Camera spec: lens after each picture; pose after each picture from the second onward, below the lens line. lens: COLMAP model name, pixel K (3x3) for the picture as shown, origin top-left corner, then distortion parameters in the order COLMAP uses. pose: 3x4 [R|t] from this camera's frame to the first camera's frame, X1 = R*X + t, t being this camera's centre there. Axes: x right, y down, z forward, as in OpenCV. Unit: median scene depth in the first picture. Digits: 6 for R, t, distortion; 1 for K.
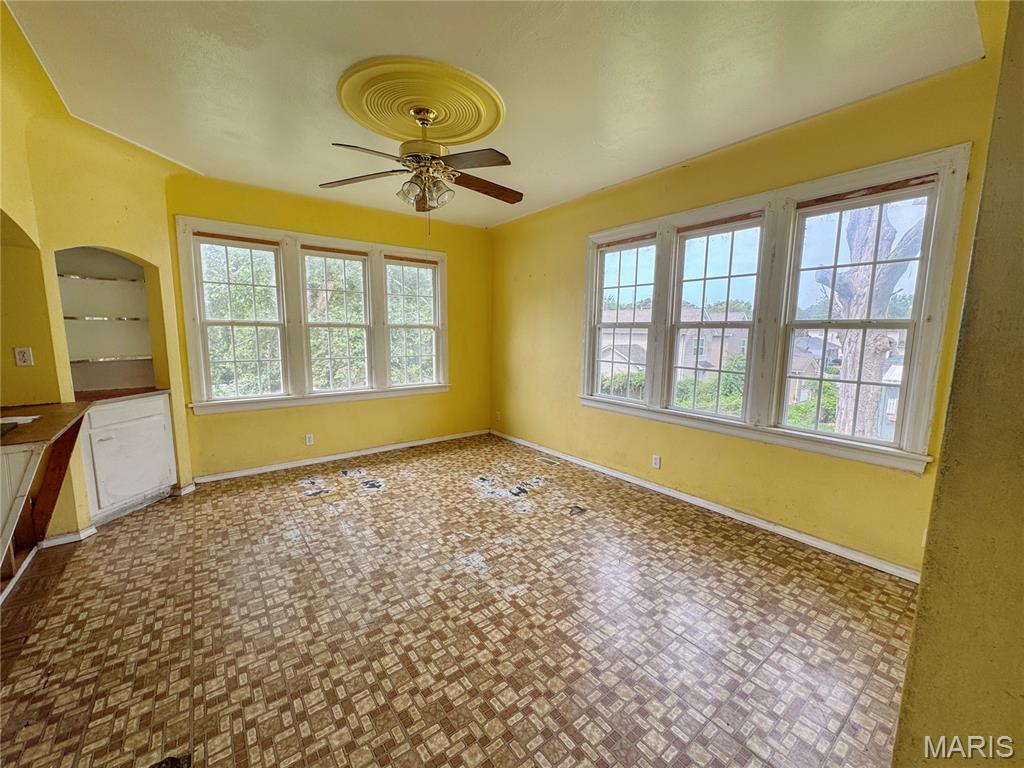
lens RADIAL K [[412.8, 0, 509.0], [0, 412.8, 380.4], [0, 0, 1]] dist [-0.003473, 0.000264]
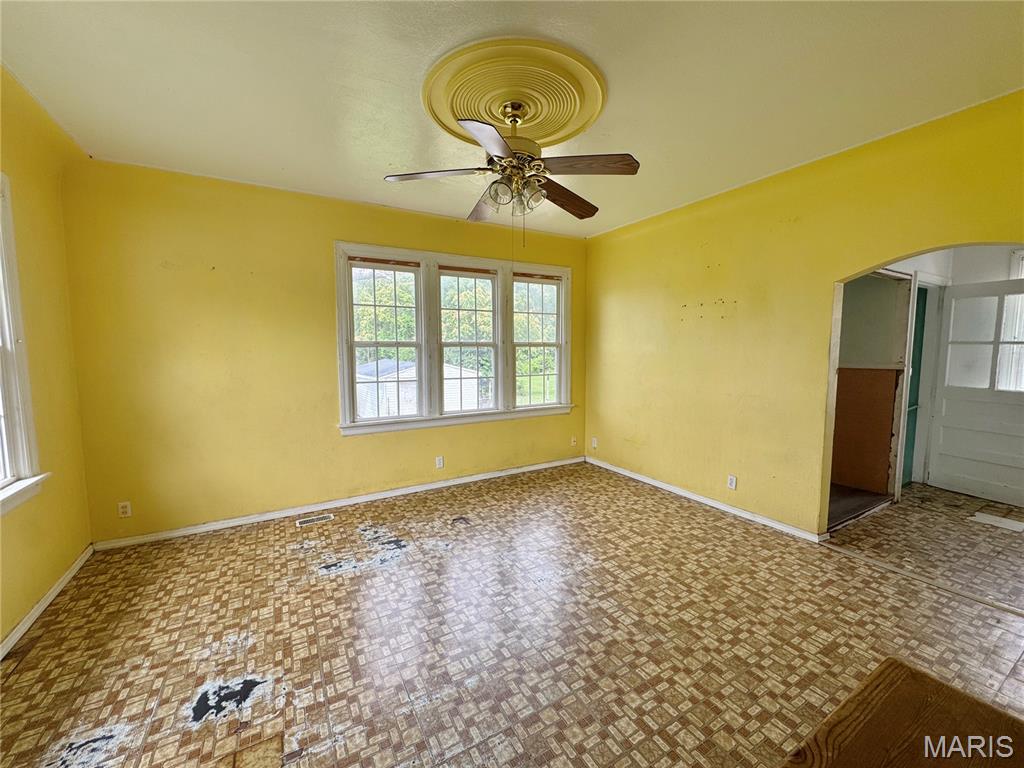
lens RADIAL K [[412.8, 0, 515.7], [0, 412.8, 378.7], [0, 0, 1]] dist [-0.003473, 0.000264]
pose [[0.115568, -0.083311, 0.989800, -0.783892], [0.125304, 0.989739, 0.068675, -0.091615], [-0.985364, 0.116089, 0.124822, 0.654629]]
